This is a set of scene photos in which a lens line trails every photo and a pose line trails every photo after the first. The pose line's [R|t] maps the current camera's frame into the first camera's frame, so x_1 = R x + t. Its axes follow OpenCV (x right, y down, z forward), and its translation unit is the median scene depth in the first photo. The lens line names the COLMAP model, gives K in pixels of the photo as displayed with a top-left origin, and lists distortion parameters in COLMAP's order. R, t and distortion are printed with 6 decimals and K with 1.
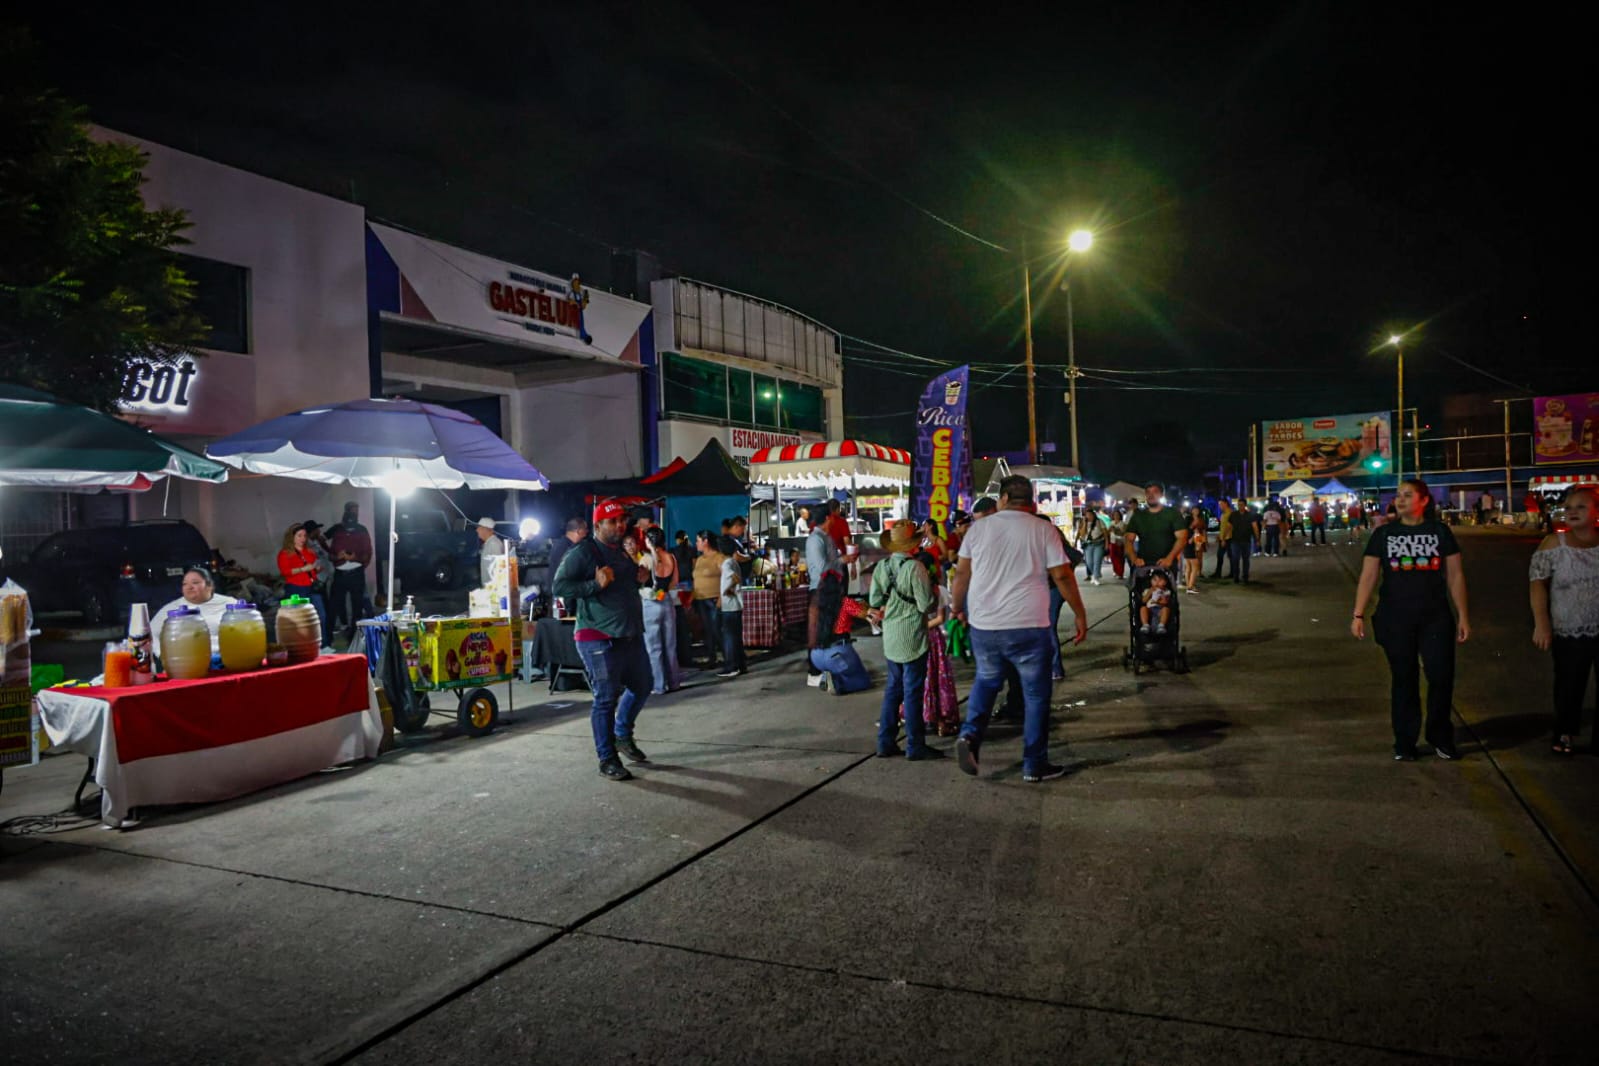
lens RADIAL K [[1084.3, 0, 799.5], [0, 1084.3, 533.0], [0, 0, 1]] dist [-0.058442, 0.001091]
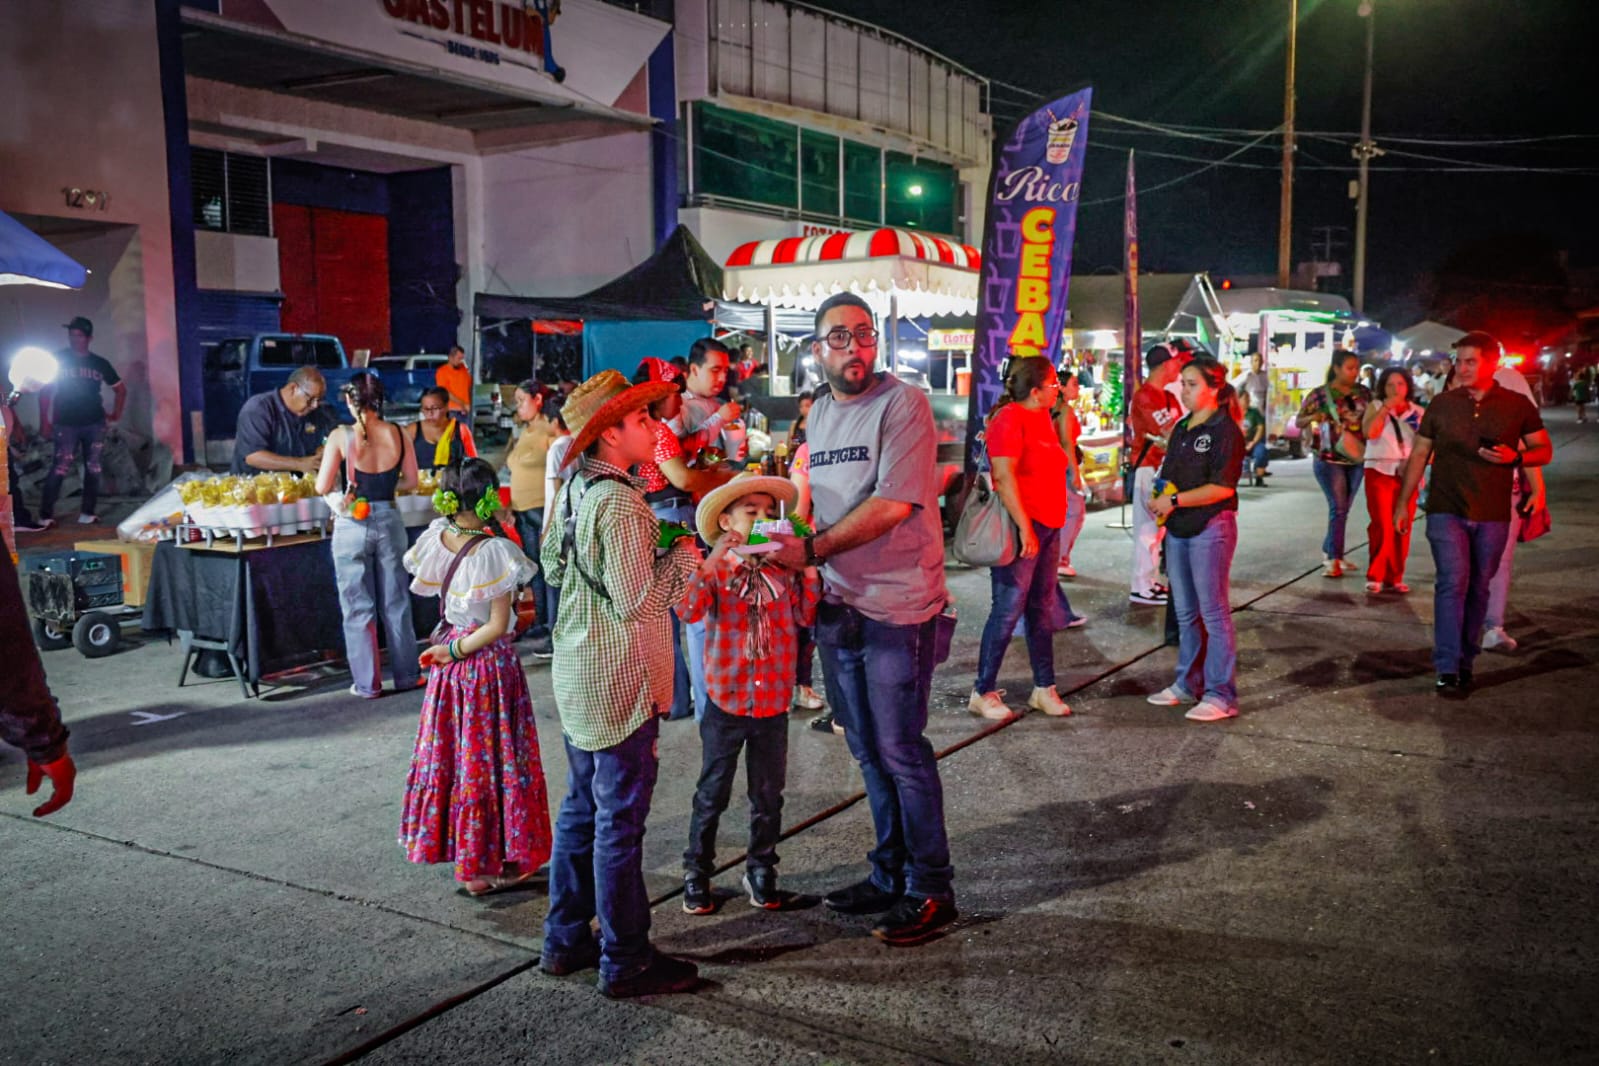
lens RADIAL K [[1454.2, 0, 799.5], [0, 1454.2, 533.0], [0, 0, 1]] dist [-0.005496, 0.114879]
pose [[0.991901, 0.042828, -0.119573, 0.063818], [-0.030228, 0.993985, 0.105267, -0.003584], [0.123362, -0.100800, 0.987229, 0.142408]]
